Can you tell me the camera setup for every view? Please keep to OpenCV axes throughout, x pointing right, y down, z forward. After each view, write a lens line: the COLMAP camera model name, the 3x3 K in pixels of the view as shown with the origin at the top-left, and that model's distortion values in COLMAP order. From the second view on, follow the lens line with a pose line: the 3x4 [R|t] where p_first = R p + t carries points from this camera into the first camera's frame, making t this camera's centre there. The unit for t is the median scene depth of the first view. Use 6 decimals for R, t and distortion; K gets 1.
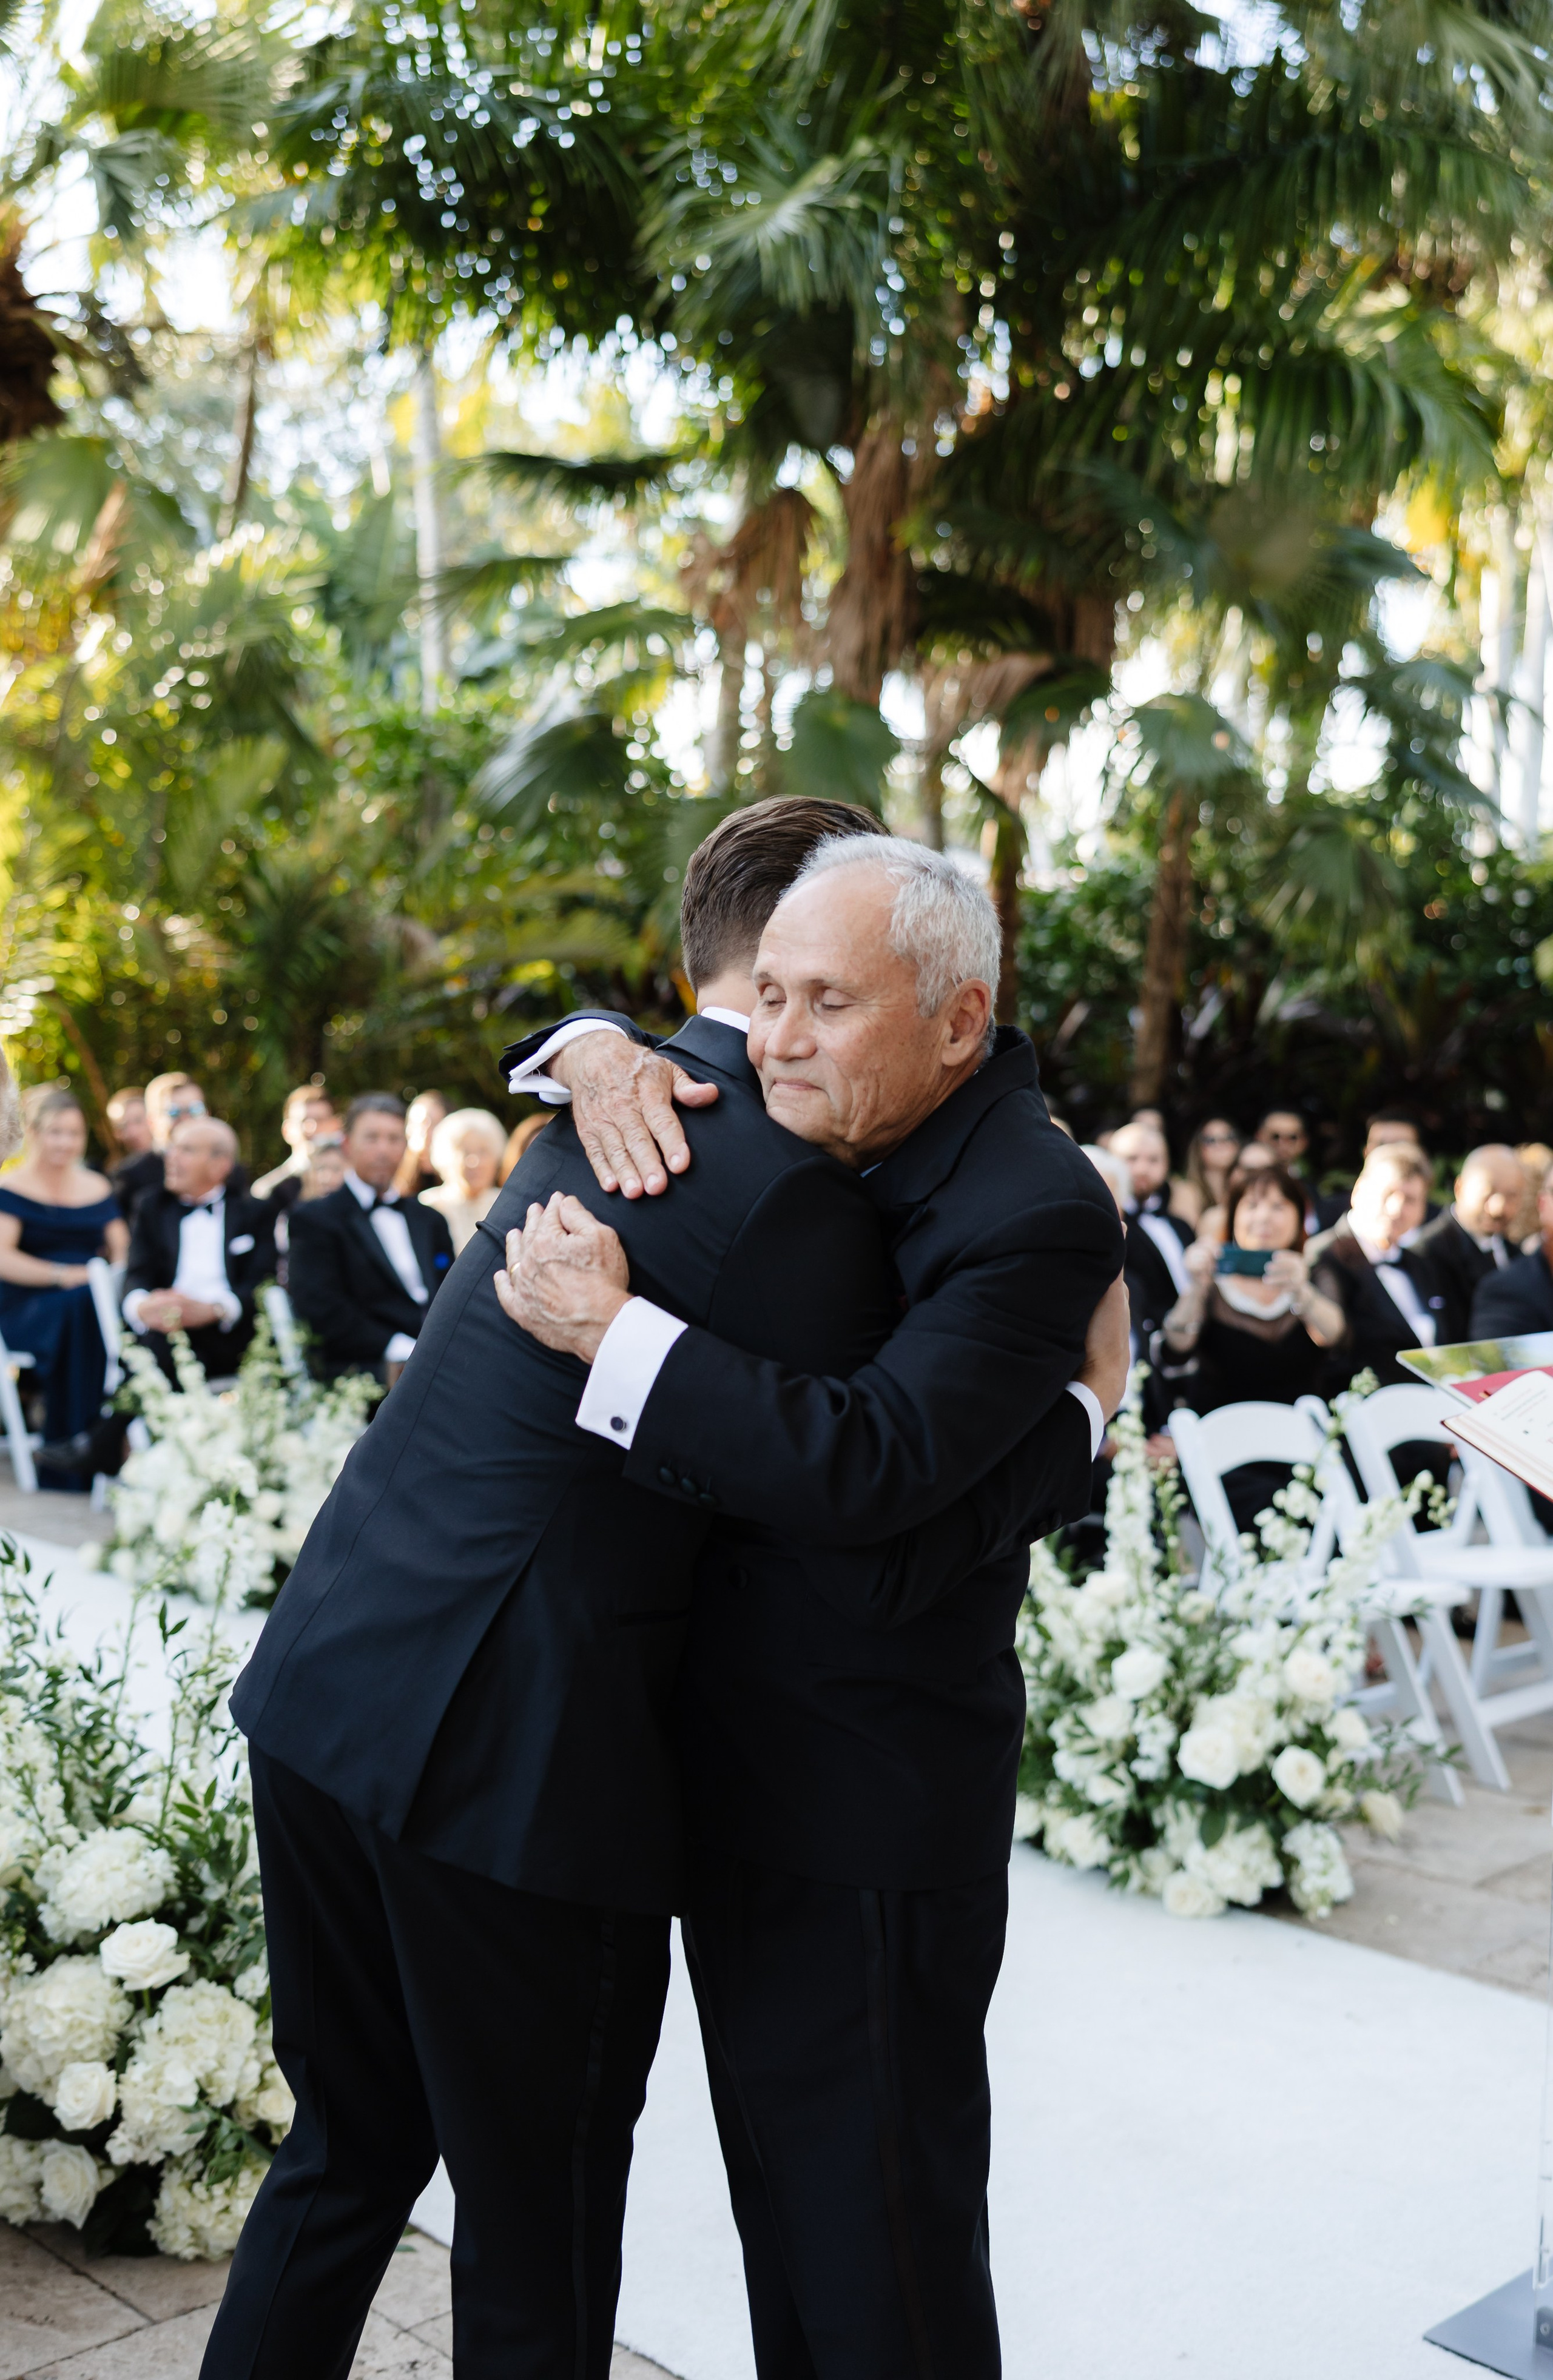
lens RADIAL K [[2555.1, 0, 730.7], [0, 2555.1, 1262.8], [0, 0, 1]] dist [0.001836, 0.041293]
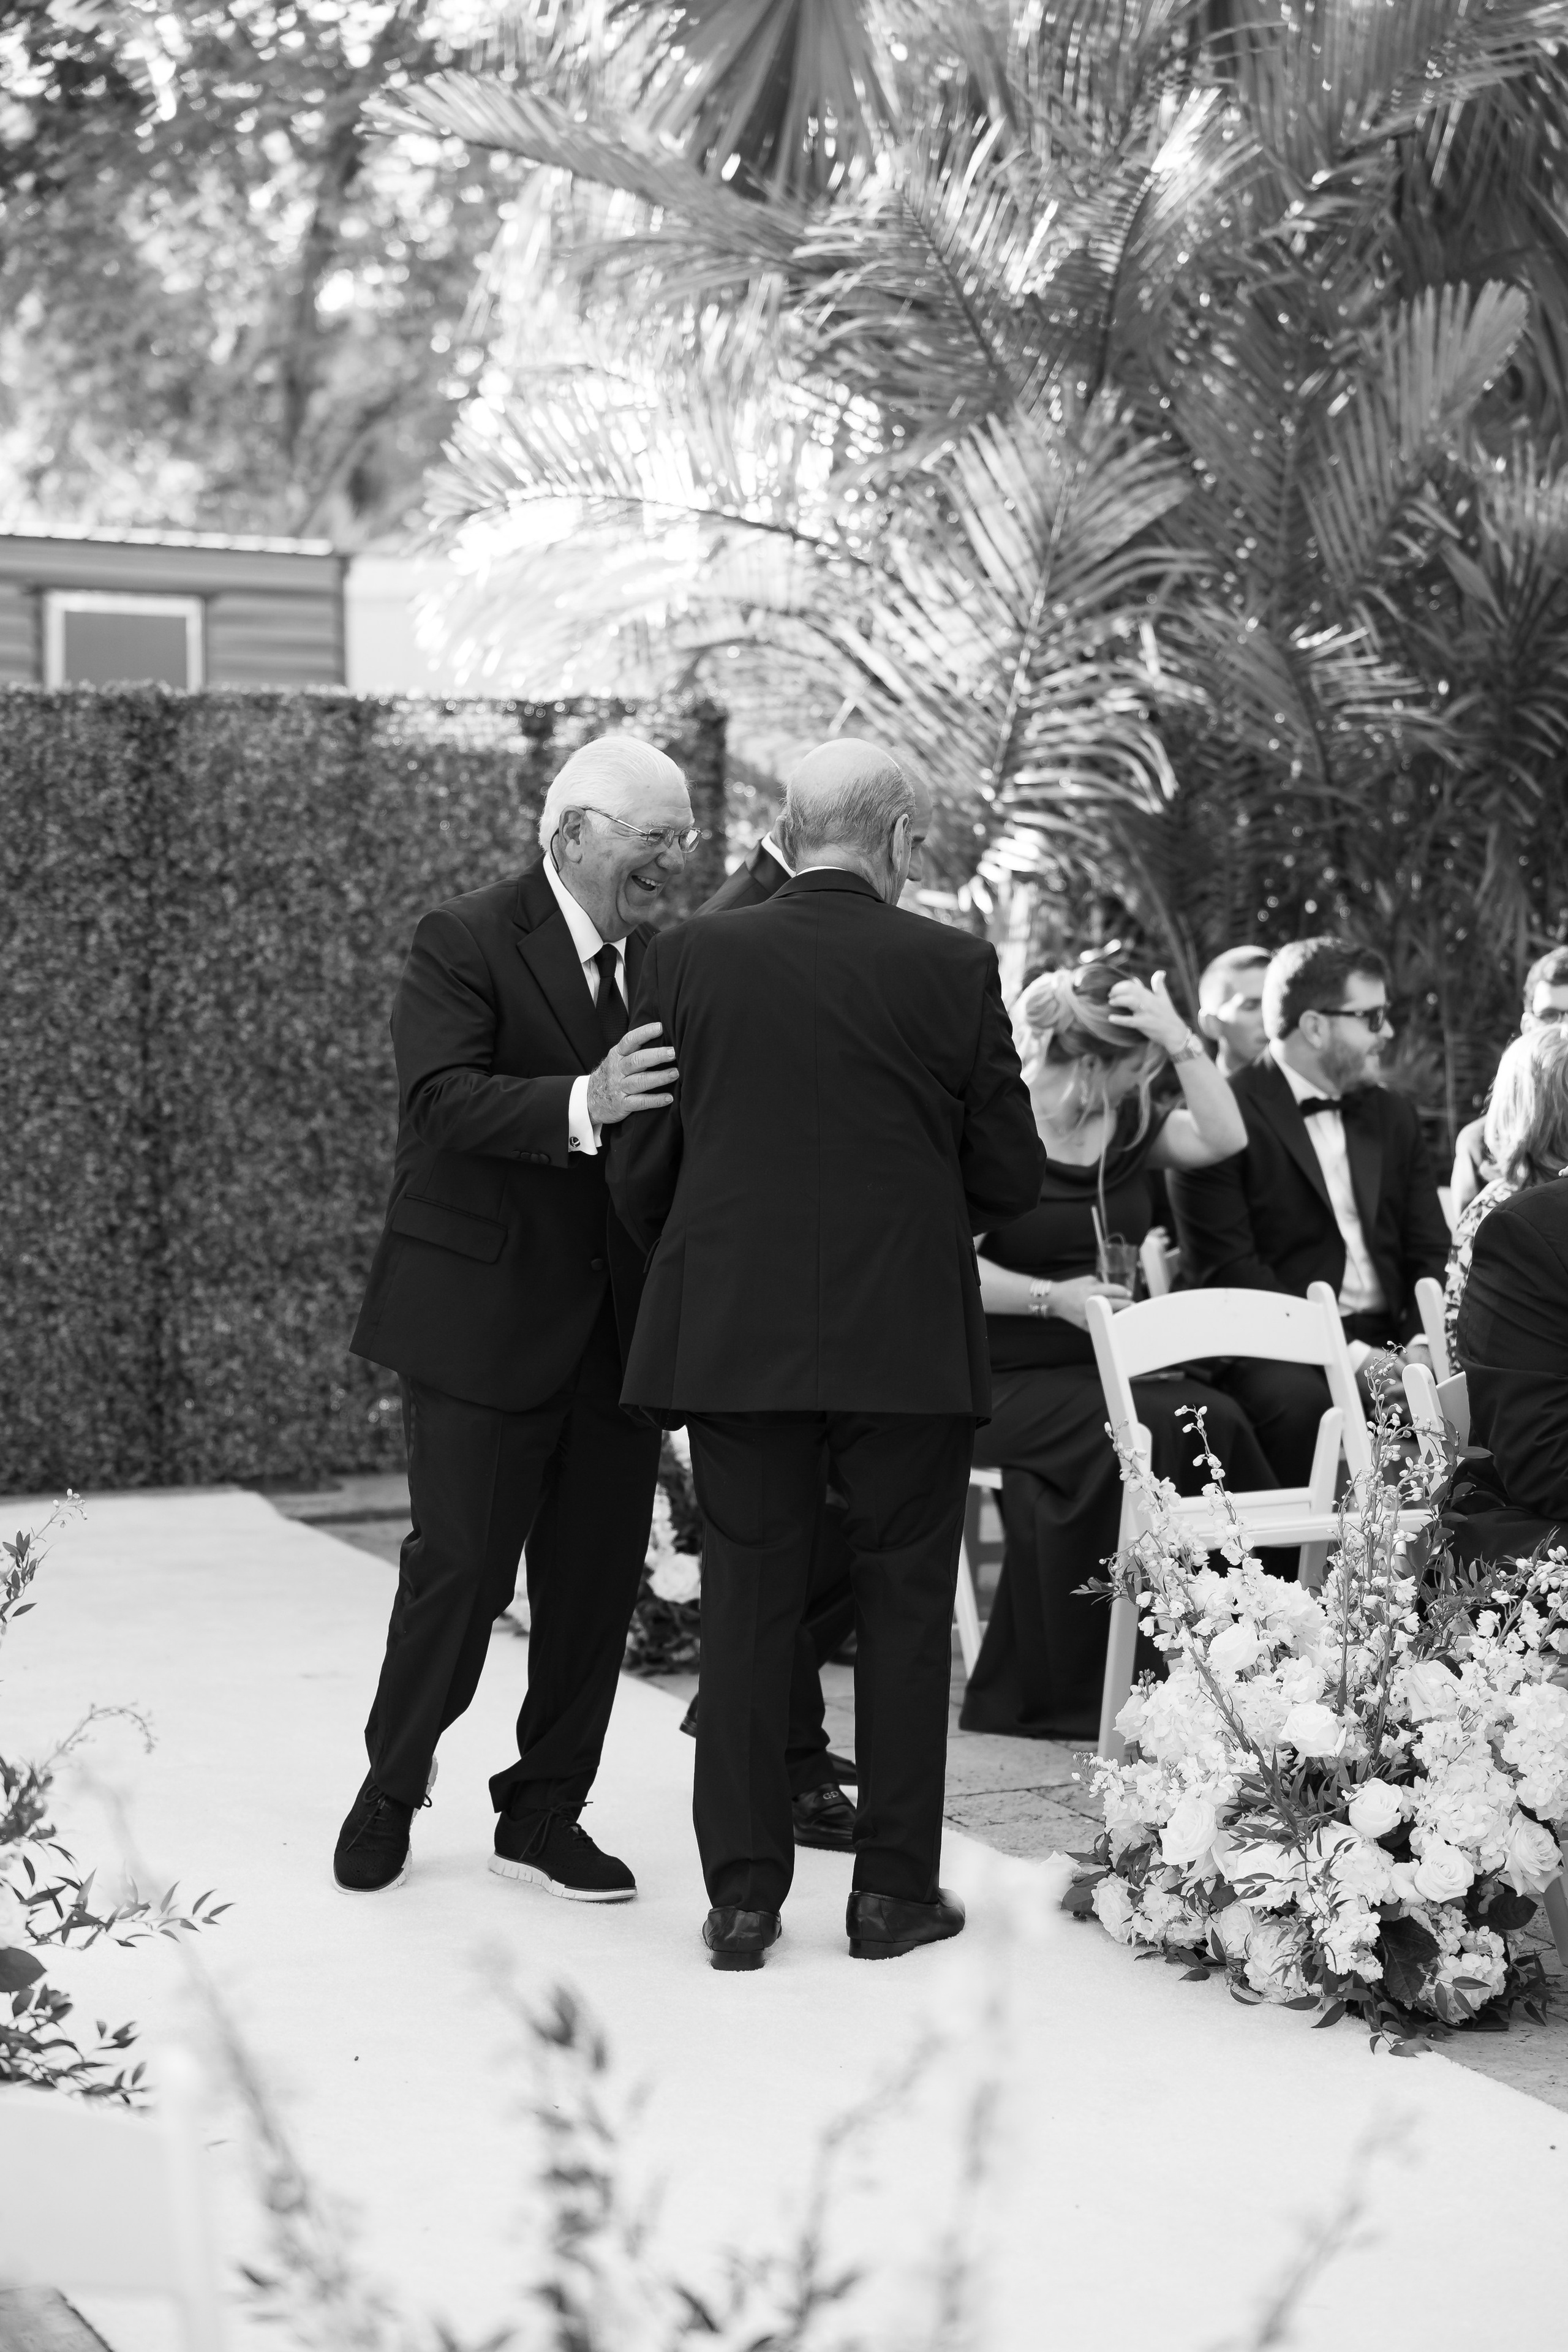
lens RADIAL K [[4515.7, 0, 784.0], [0, 4515.7, 1176.0], [0, 0, 1]] dist [0.007808, -0.147927]
pose [[0.934219, -0.000358, -0.356701, 0.032997], [-0.004740, 0.999899, -0.013419, -0.021405], [0.356669, 0.014227, 0.934122, 0.211378]]
